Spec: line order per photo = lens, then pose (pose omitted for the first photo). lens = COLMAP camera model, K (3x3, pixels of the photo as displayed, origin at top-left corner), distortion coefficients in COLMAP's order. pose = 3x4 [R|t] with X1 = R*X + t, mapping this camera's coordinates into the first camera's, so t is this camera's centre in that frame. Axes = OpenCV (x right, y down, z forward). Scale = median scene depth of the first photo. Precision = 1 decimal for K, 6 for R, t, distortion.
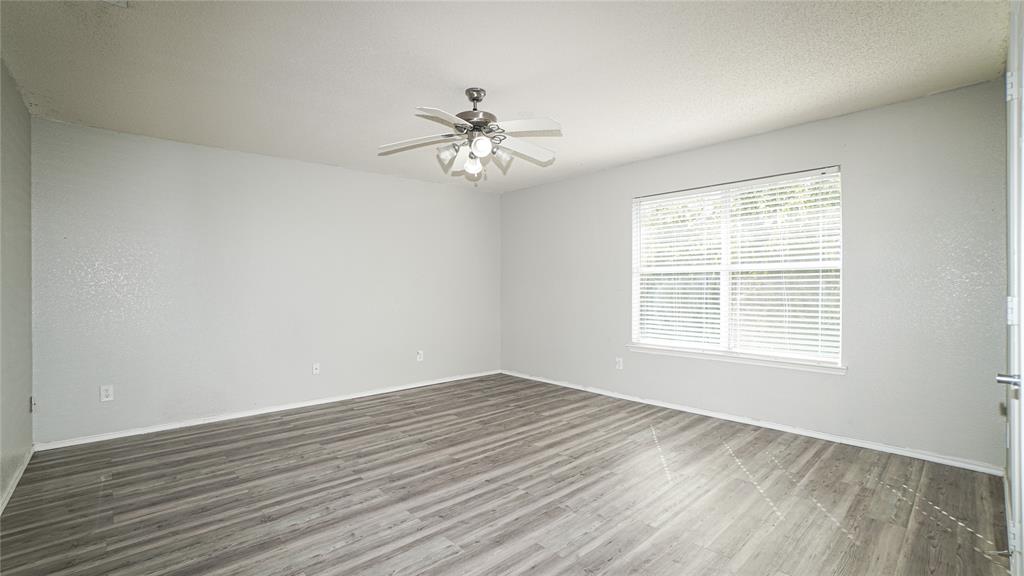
lens RADIAL K [[453.4, 0, 513.3], [0, 453.4, 286.7], [0, 0, 1]] dist [-0.051479, 0.016941]
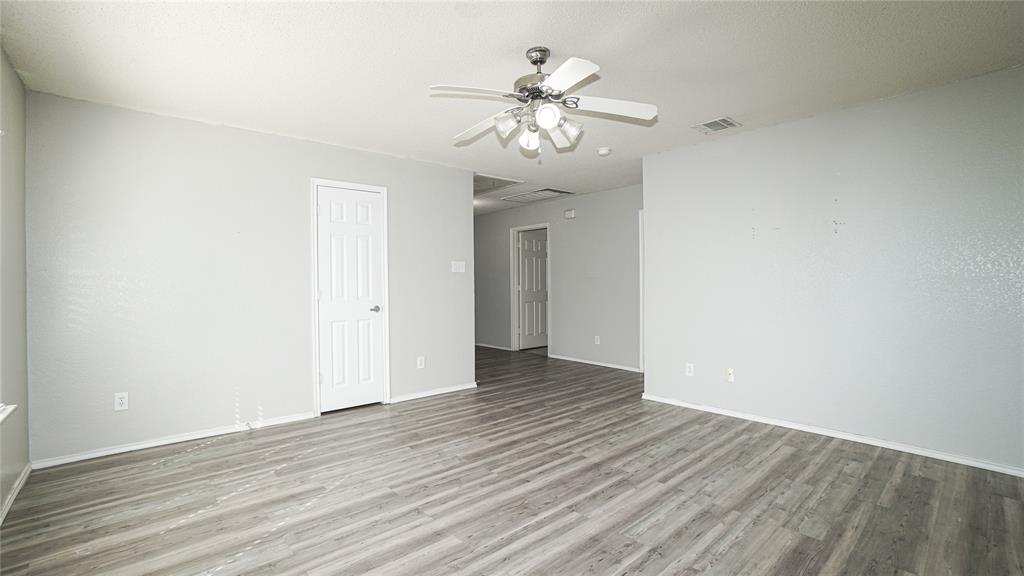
lens RADIAL K [[453.4, 0, 512.0], [0, 453.4, 287.1], [0, 0, 1]] dist [-0.051479, 0.016941]
pose [[-0.999707, 0.010006, 0.022060, -0.048607], [0.010188, 0.999915, 0.008150, 0.002577], [-0.021976, 0.008373, -0.999723, 1.966800]]
